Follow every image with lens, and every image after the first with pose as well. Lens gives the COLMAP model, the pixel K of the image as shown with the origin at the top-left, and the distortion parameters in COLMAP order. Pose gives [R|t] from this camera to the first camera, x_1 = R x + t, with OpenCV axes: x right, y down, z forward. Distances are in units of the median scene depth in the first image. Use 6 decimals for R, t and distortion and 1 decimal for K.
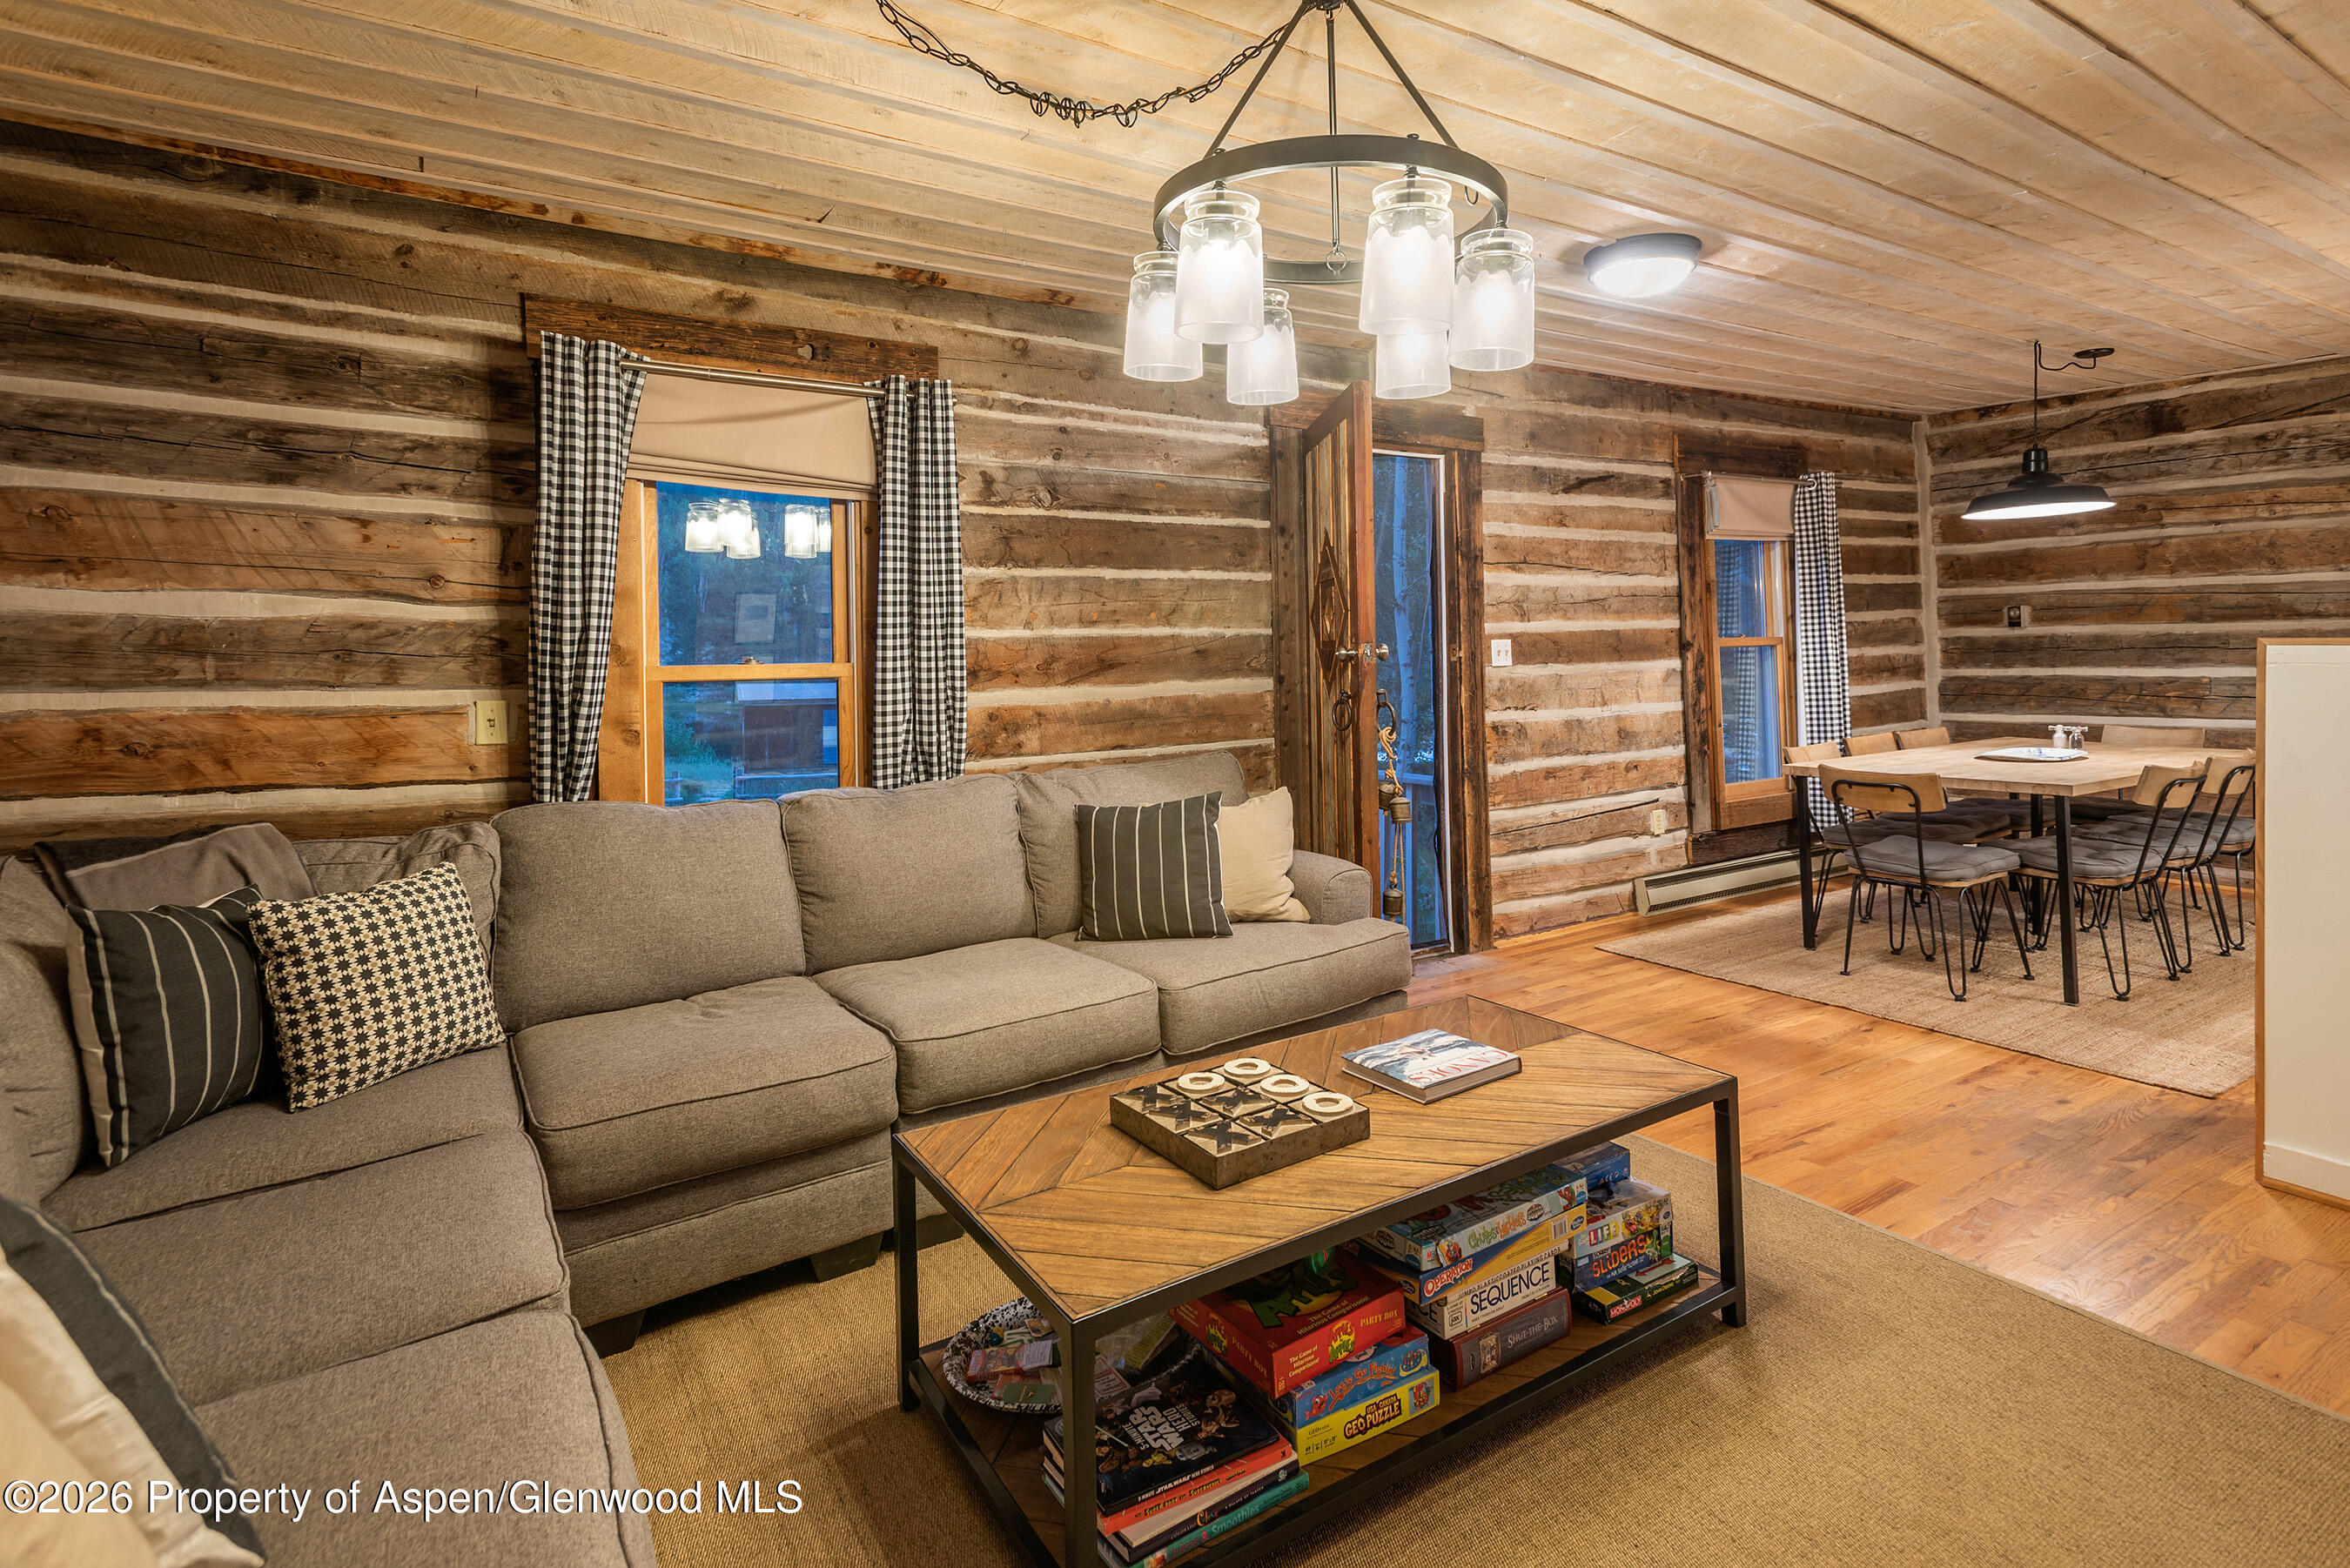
lens RADIAL K [[1141.7, 0, 1154.5], [0, 1141.7, 662.4], [0, 0, 1]] dist [0.017287, 0.000287]
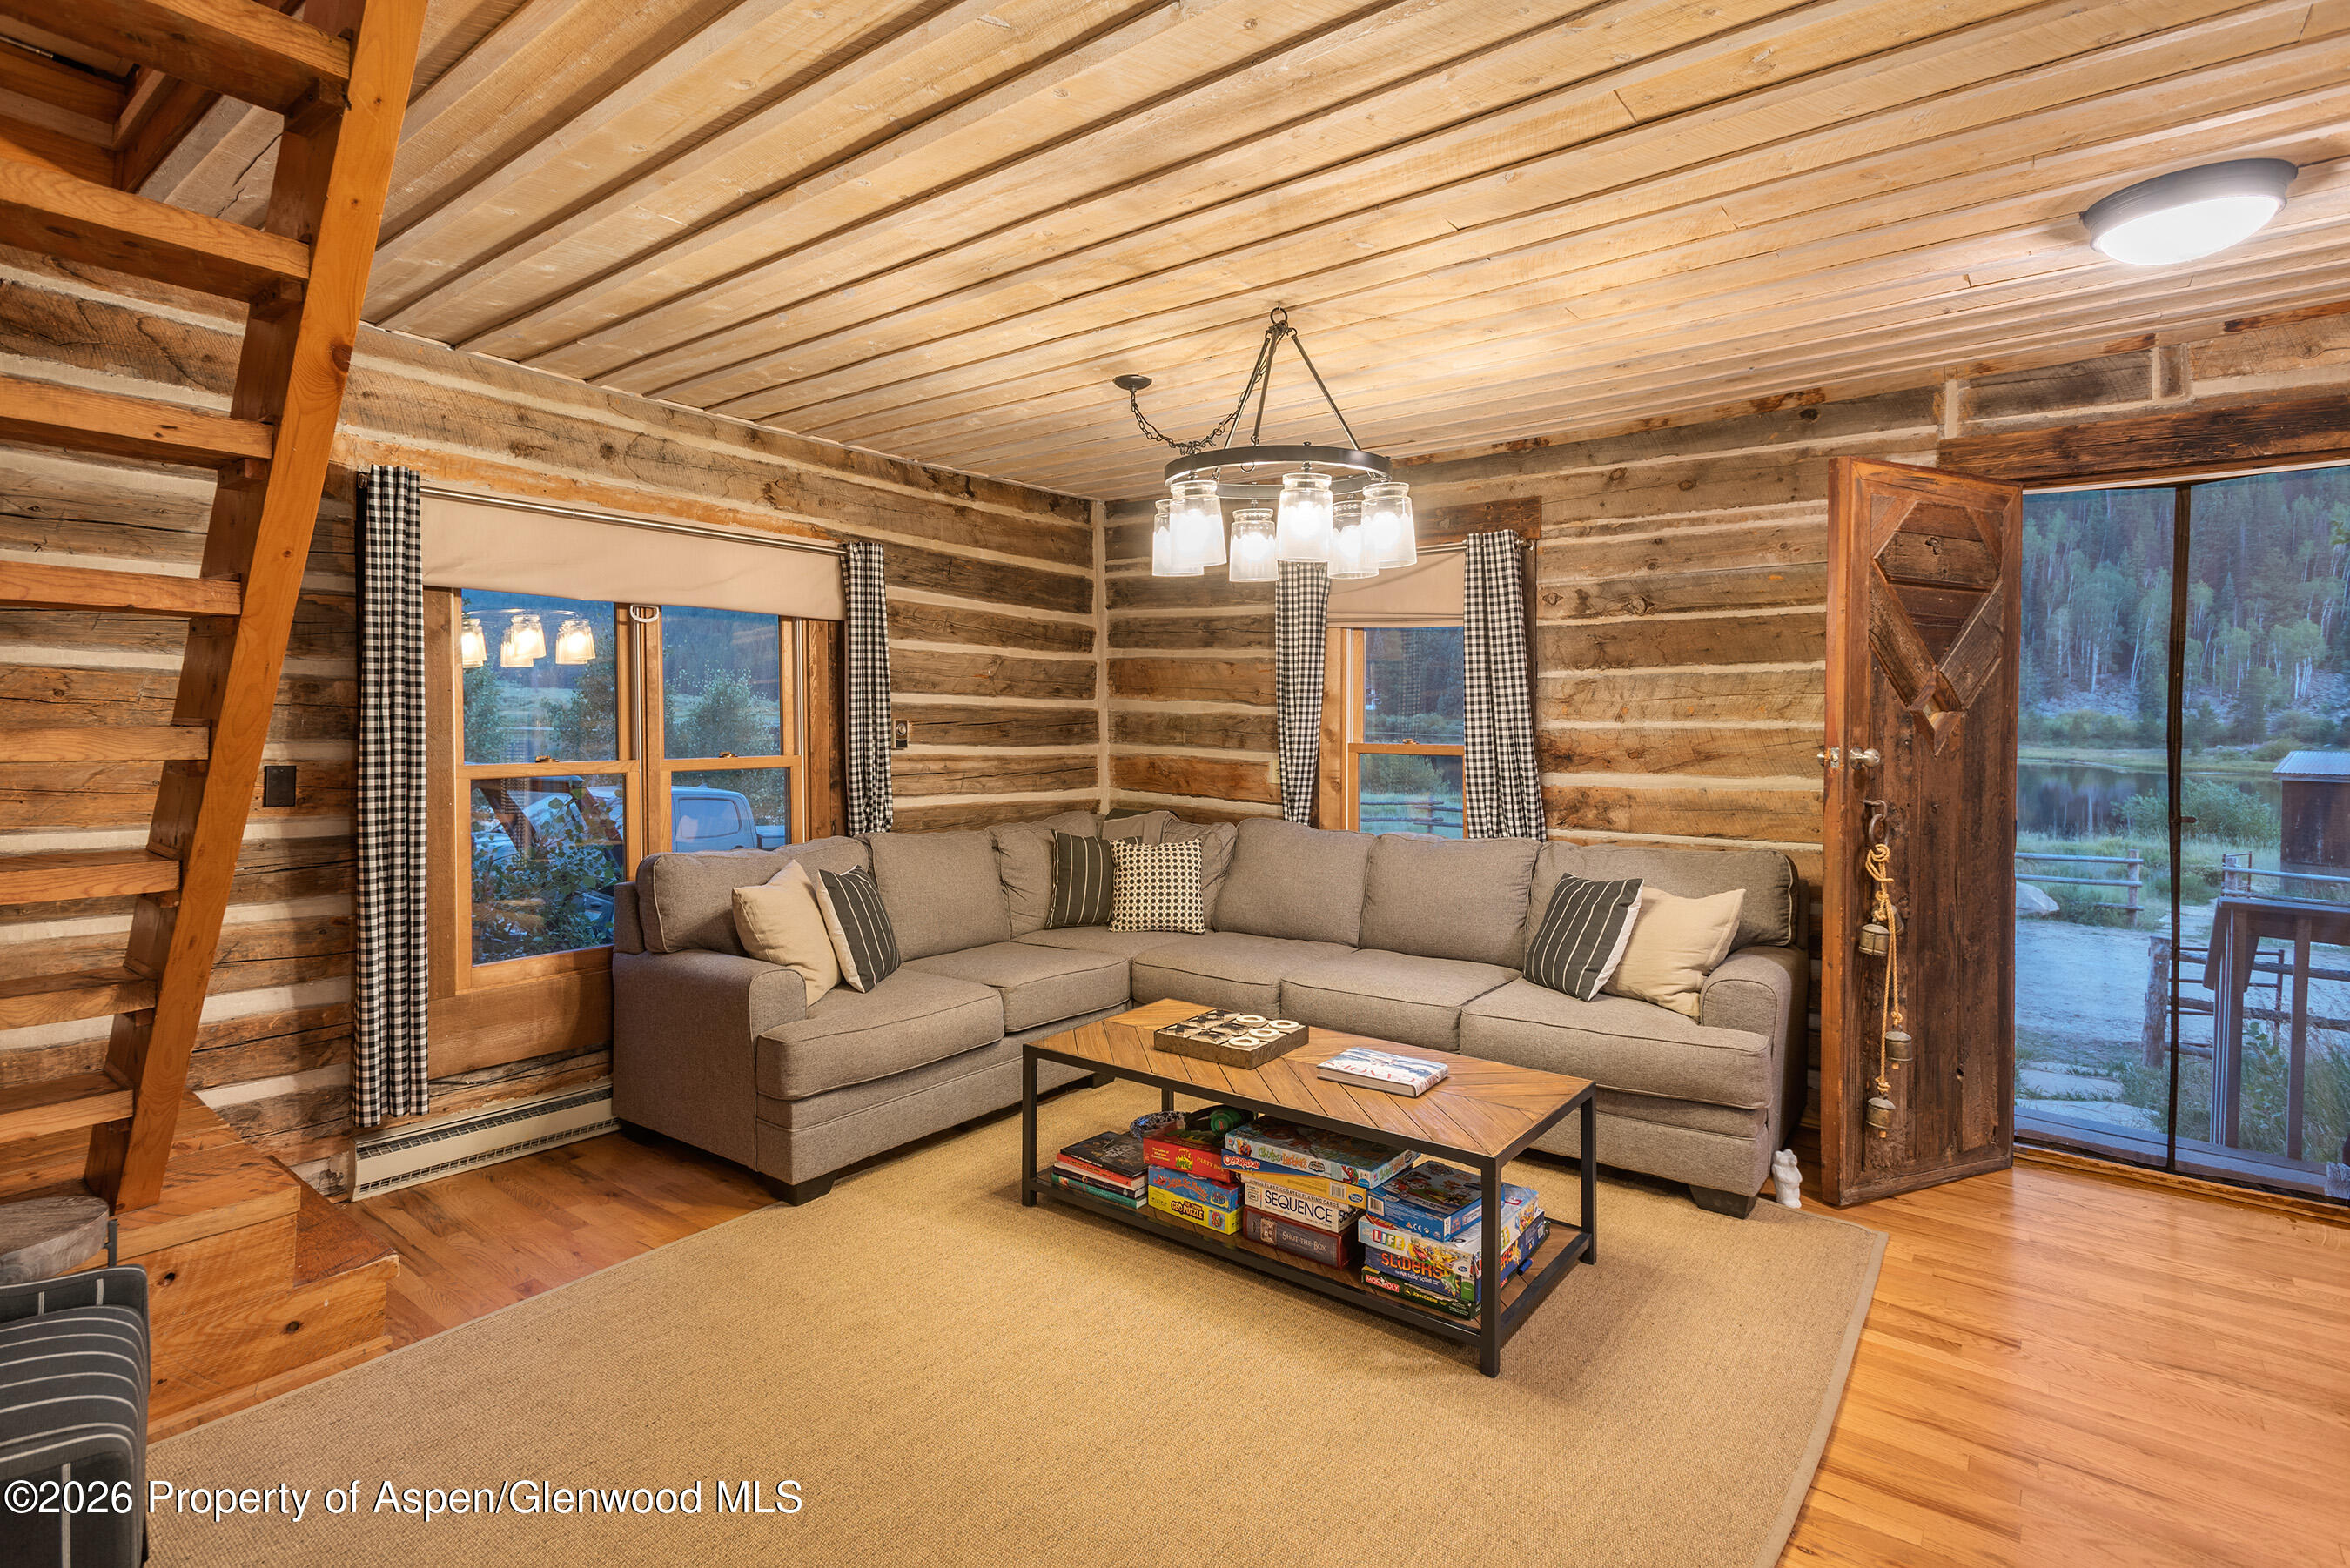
lens RADIAL K [[1141.7, 0, 1179.1], [0, 1141.7, 734.7], [0, 0, 1]] dist [0.017287, 0.000287]
pose [[0.346211, 0.032554, -0.937592, 0.825926], [-0.014638, 0.999464, 0.029297, -0.043935], [0.938042, 0.003582, 0.346502, 0.189626]]
